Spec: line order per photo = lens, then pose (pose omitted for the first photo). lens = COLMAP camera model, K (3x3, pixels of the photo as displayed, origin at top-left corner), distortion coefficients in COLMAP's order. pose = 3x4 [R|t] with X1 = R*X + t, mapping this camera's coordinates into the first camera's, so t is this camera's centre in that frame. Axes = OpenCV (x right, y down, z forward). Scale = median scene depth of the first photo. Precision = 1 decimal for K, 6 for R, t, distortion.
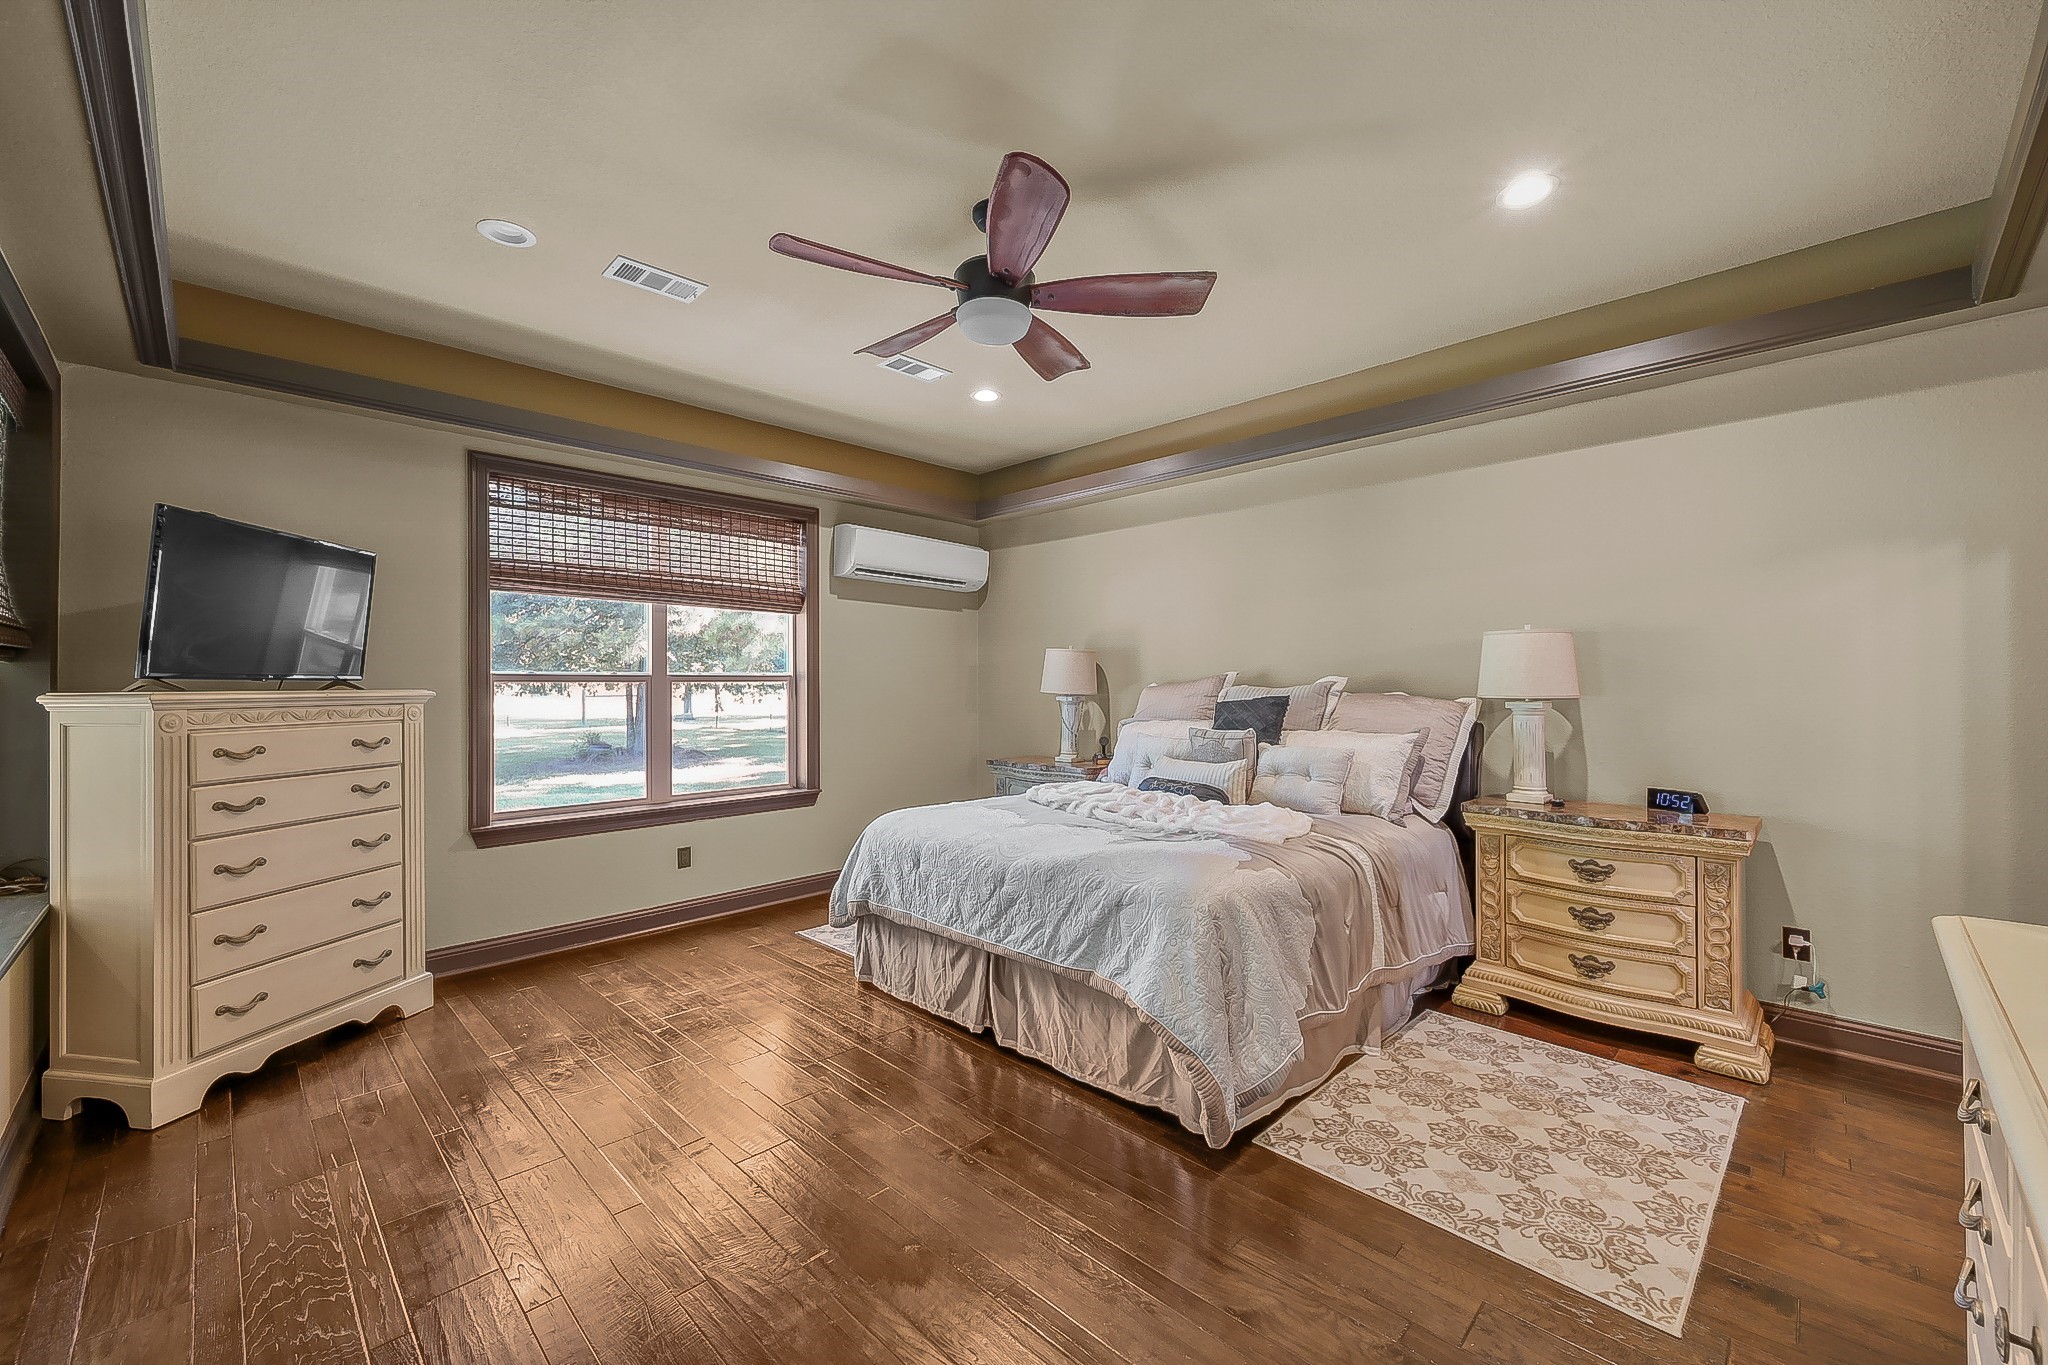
lens RADIAL K [[890.7, 0, 1024.0], [0, 890.7, 682.5], [0, 0, 1]] dist [0.000756, 0.000033]
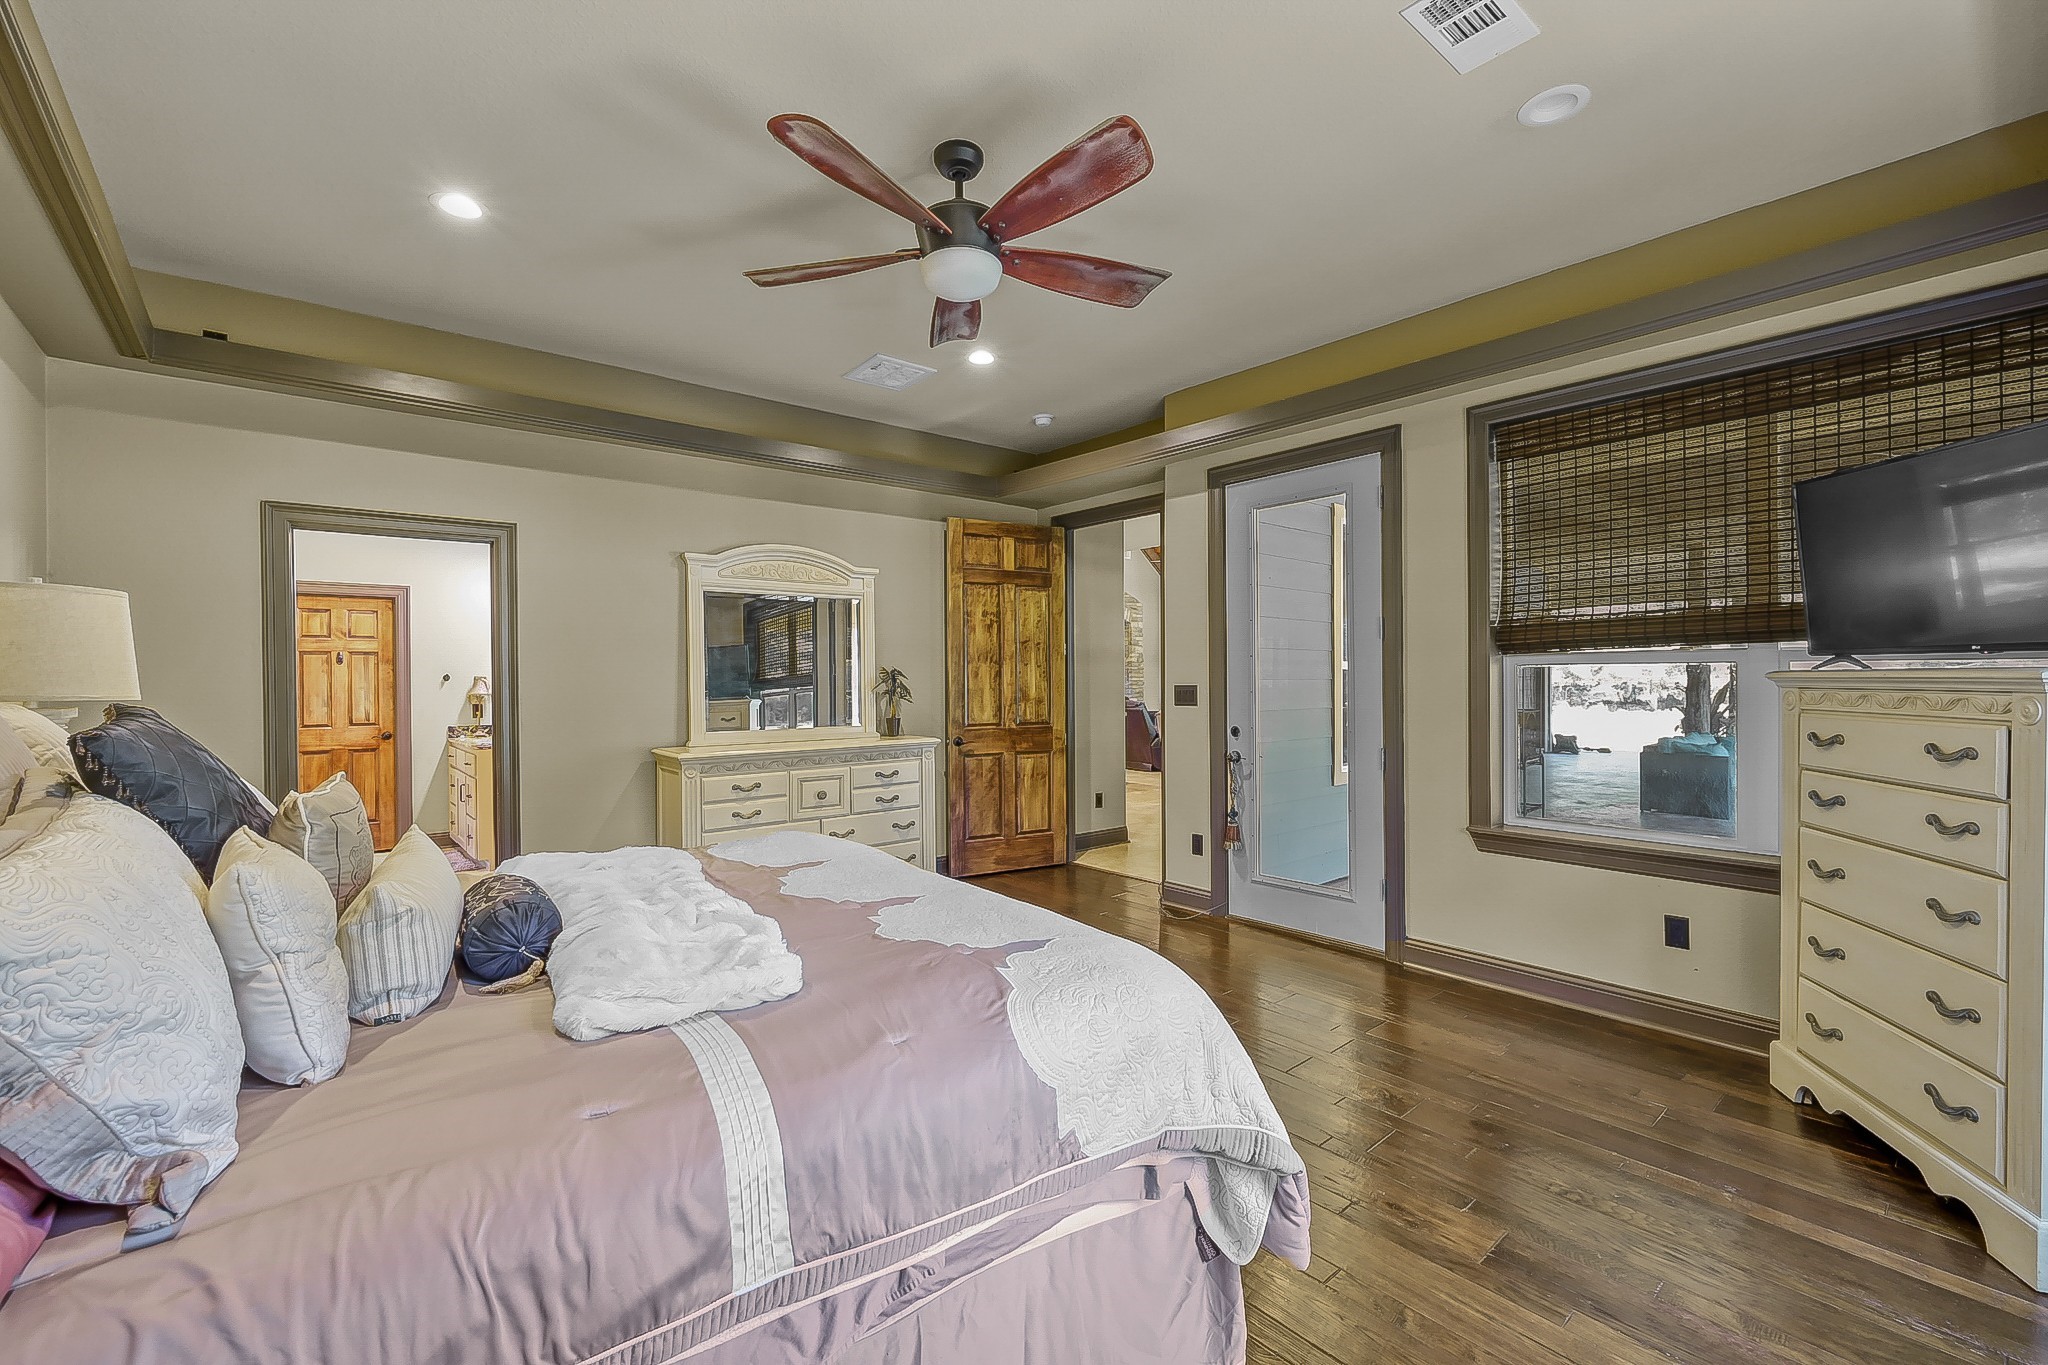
lens RADIAL K [[890.7, 0, 1024.0], [0, 890.7, 682.5], [0, 0, 1]] dist [0.000756, 0.000033]
pose [[-0.998703, 0.005942, 0.050566, -0.140634], [0.006159, 0.999972, 0.004133, 0.014760], [-0.050540, 0.004439, -0.998712, 1.805244]]
